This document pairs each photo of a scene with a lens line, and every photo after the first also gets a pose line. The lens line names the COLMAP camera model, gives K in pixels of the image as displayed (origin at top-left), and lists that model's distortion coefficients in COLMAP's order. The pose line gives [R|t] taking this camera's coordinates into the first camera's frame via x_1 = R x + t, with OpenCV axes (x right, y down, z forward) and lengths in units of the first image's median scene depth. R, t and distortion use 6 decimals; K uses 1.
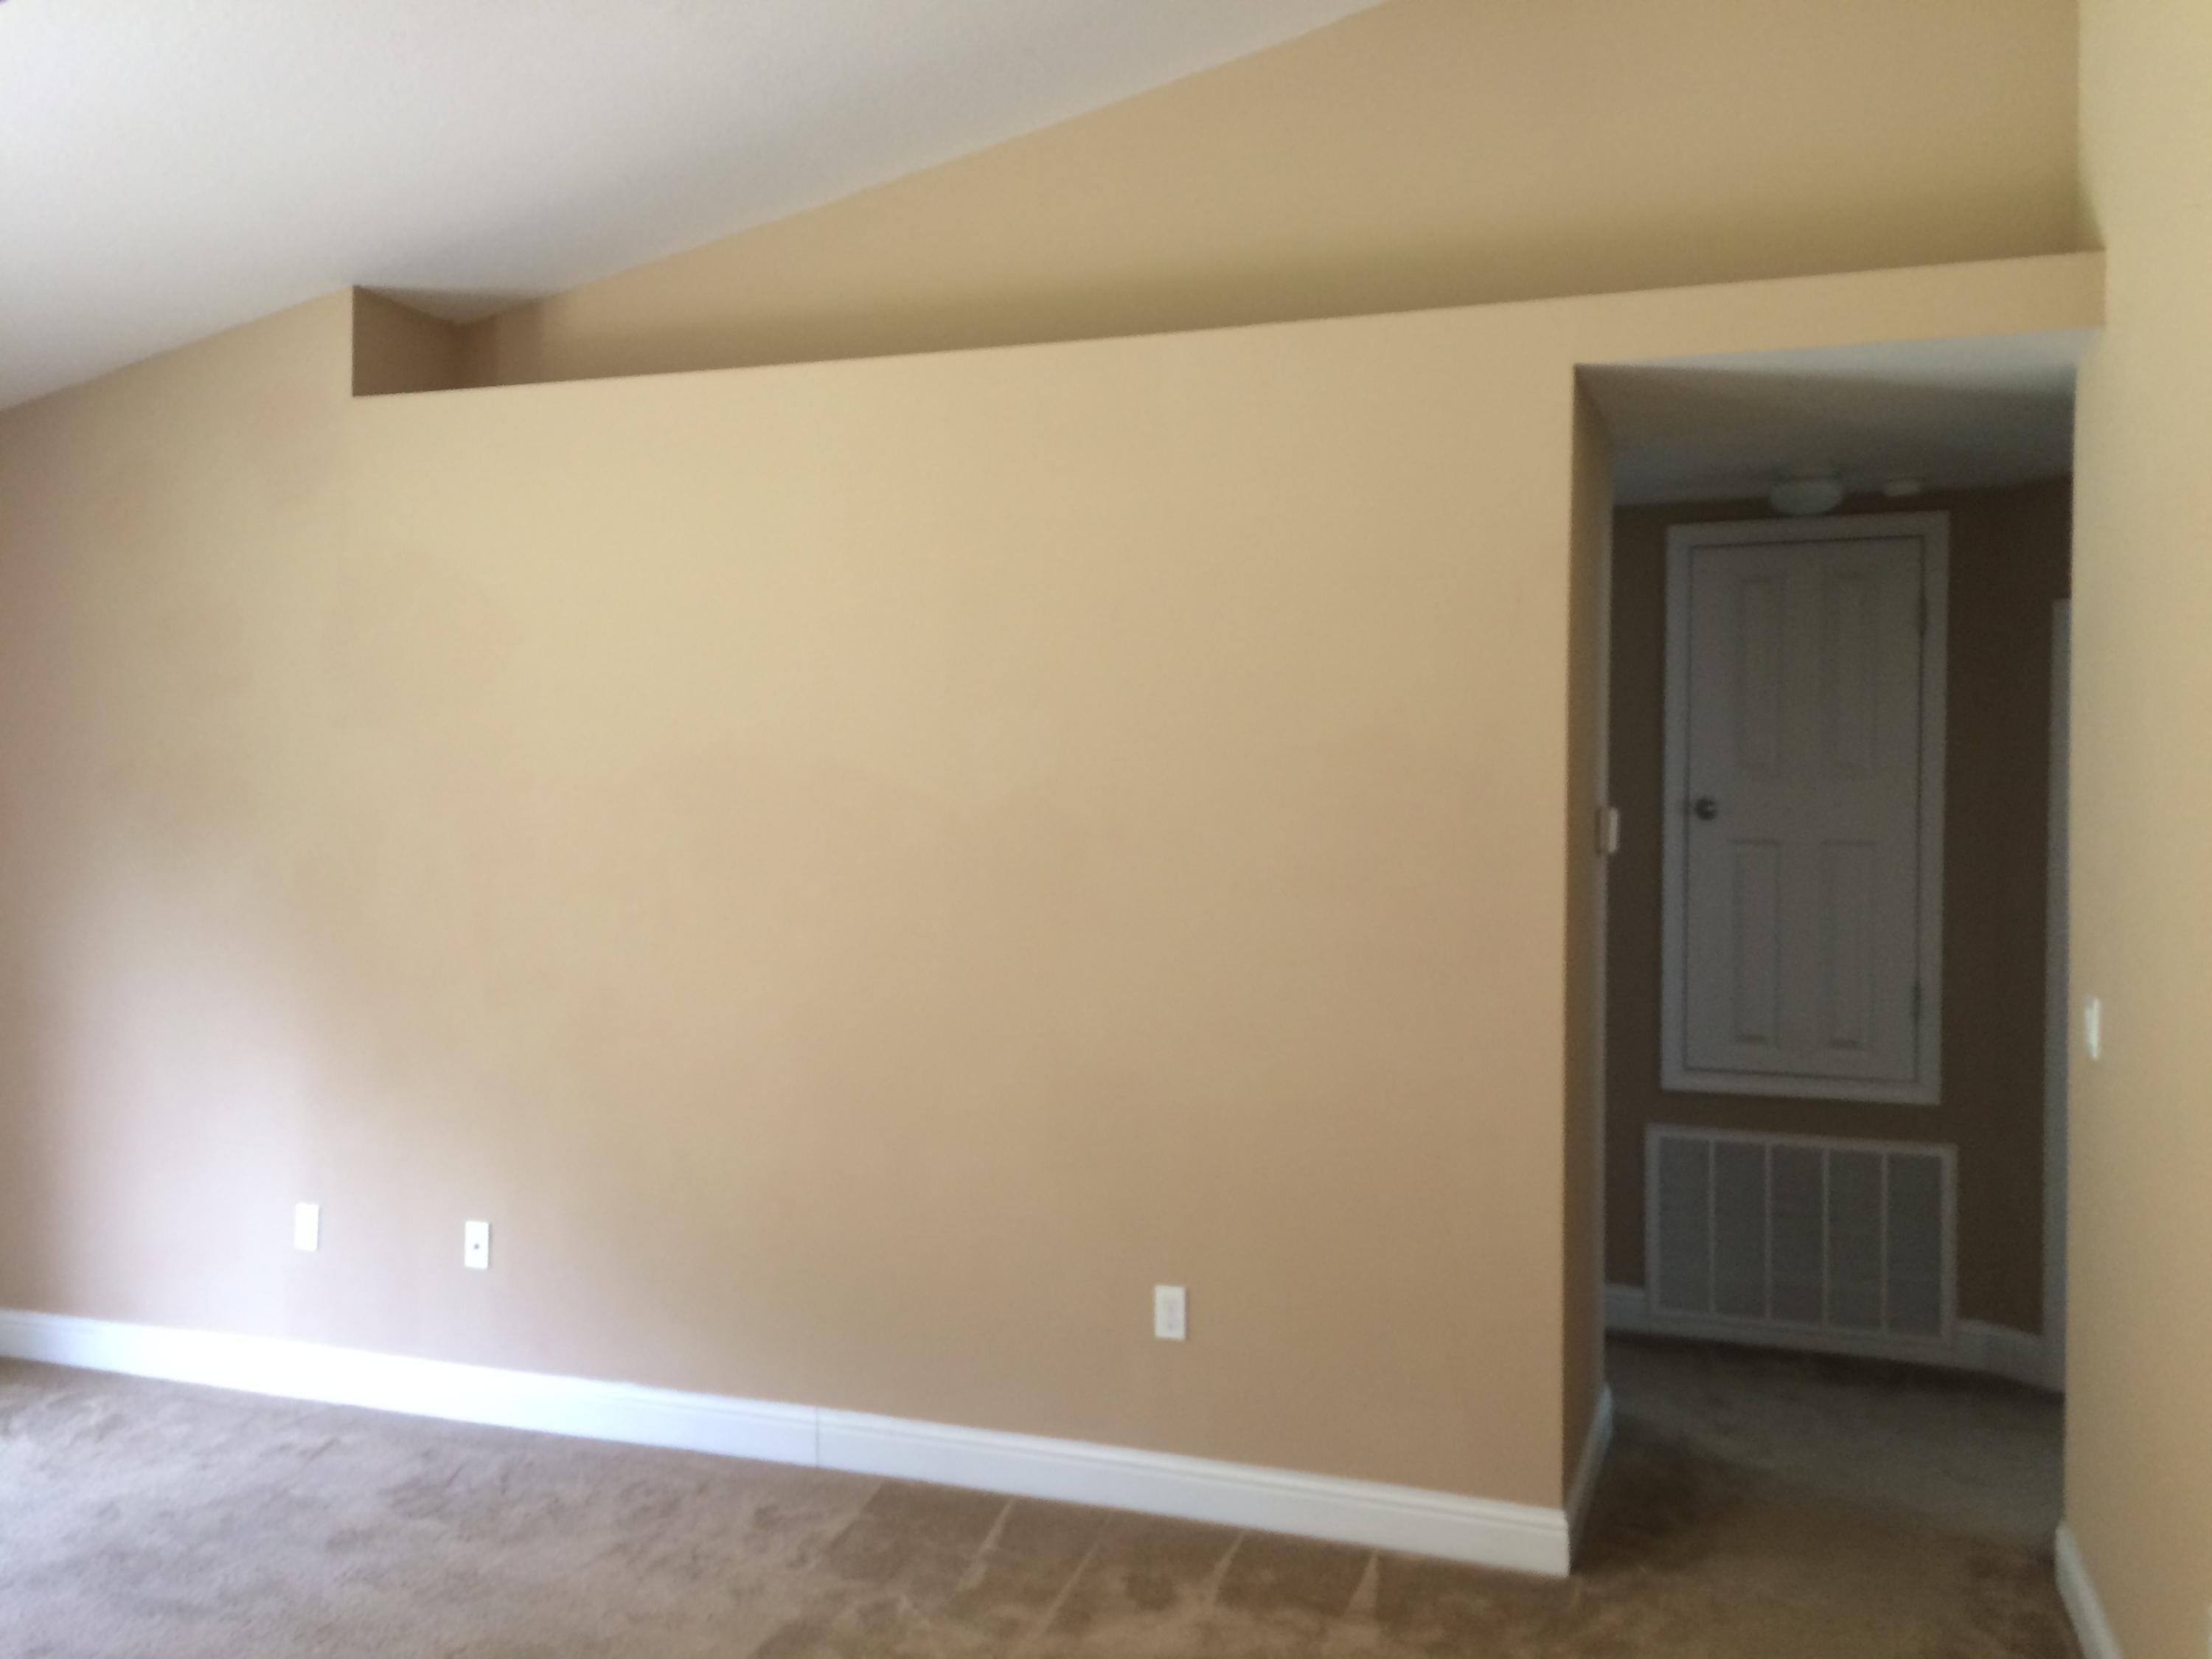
lens RADIAL K [[1875.5, 0, 1111.4], [0, 1875.5, 811.4], [0, 0, 1]] dist [0.083994, -0.104704]
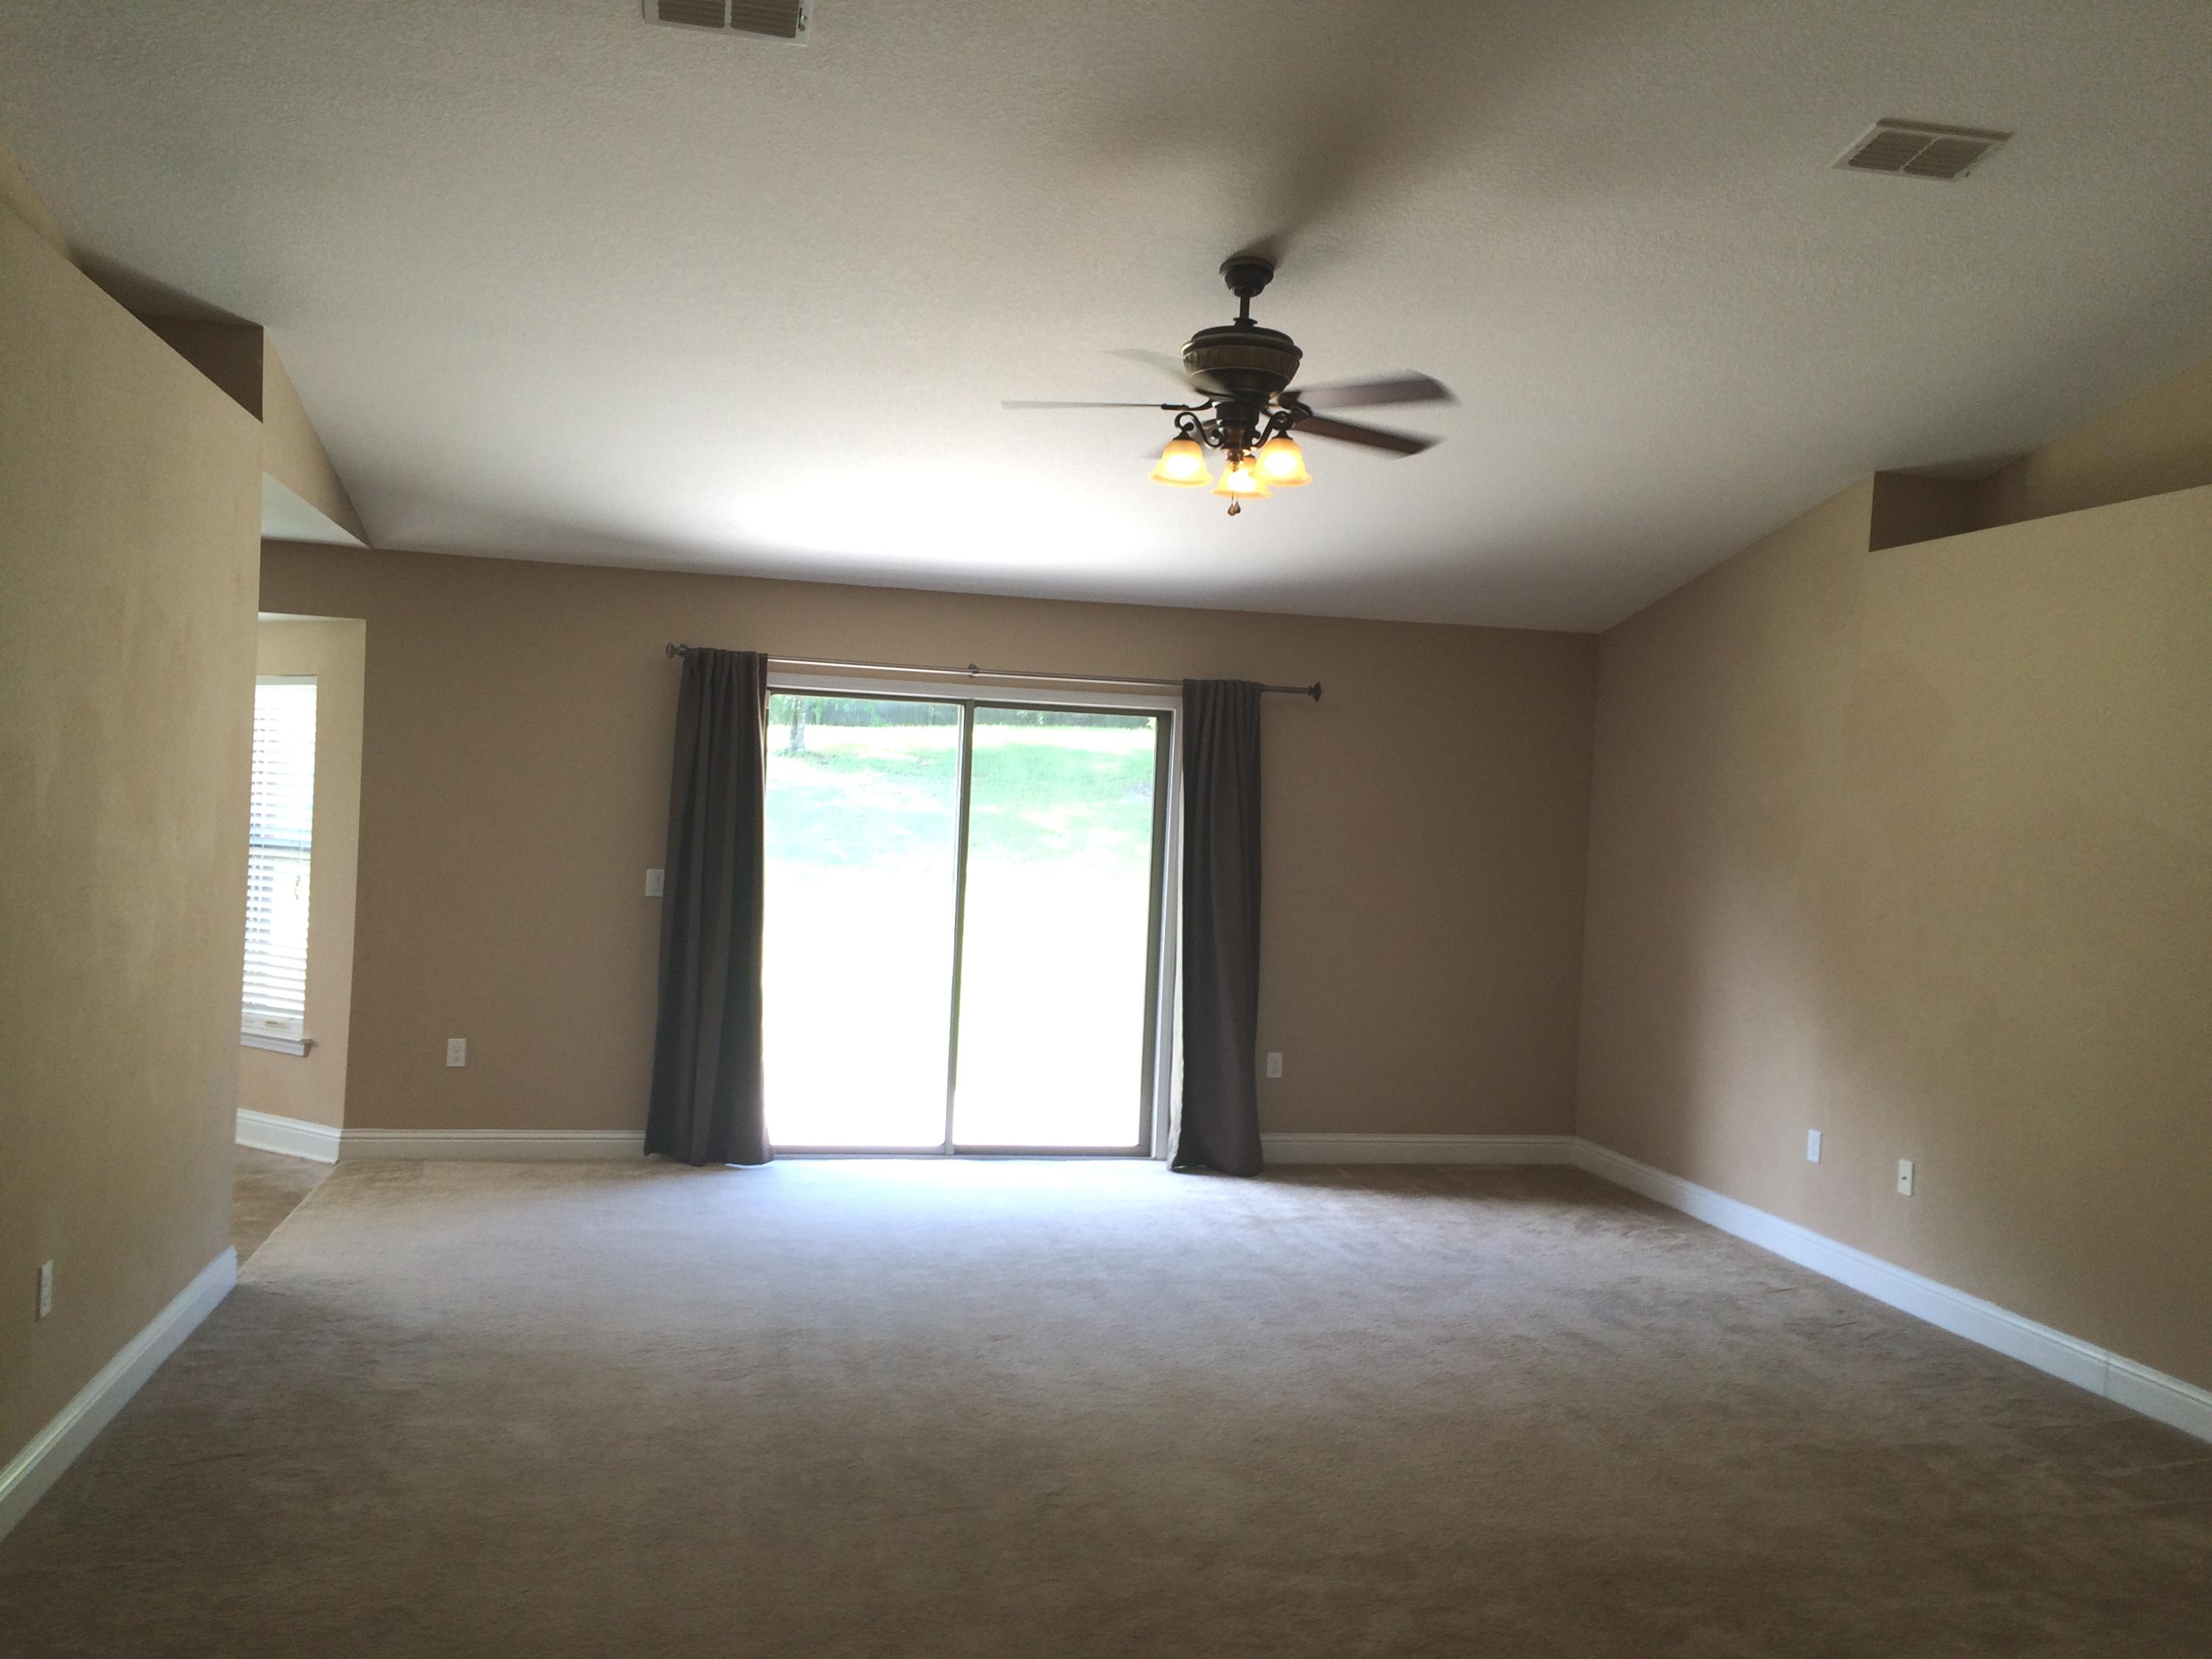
lens RADIAL K [[1875.5, 0, 1101.1], [0, 1875.5, 828.0], [0, 0, 1]] dist [0.083994, -0.104704]
pose [[0.522024, 0.026251, -0.852527, 0.567944], [-0.046036, 0.998936, 0.002571, 0.005353], [0.851687, 0.037905, 0.522678, -0.218744]]
